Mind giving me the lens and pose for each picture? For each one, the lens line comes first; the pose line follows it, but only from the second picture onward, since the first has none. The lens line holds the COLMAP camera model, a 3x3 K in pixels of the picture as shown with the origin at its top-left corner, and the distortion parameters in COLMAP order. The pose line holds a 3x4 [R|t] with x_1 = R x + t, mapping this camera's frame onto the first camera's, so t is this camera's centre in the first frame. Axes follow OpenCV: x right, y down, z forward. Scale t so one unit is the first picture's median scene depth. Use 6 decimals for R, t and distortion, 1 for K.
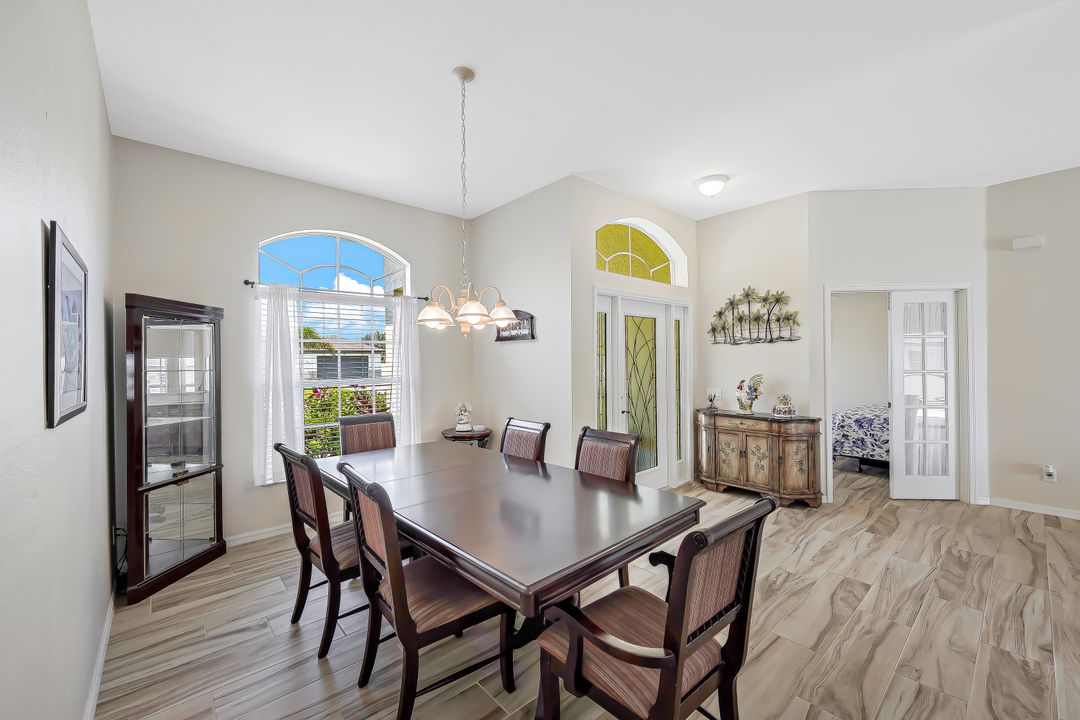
lens RADIAL K [[445.8, 0, 541.3], [0, 445.8, 357.8], [0, 0, 1]] dist [0.001306, 0.000284]
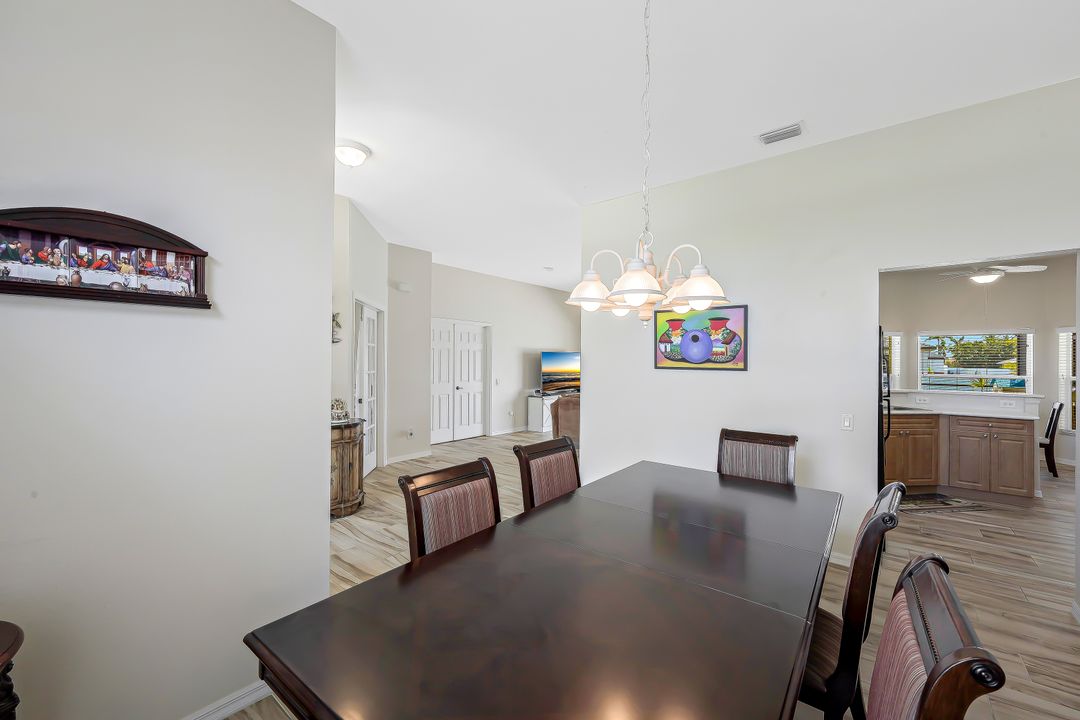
lens RADIAL K [[433.0, 0, 540.0], [0, 433.0, 360.0], [0, 0, 1]] dist [-0.000127, -0.000007]
pose [[-0.178517, 0.009439, 0.983891, -0.458082], [-0.009488, 0.999891, -0.011314, 0.006160], [-0.983891, -0.011354, -0.178408, 0.765873]]
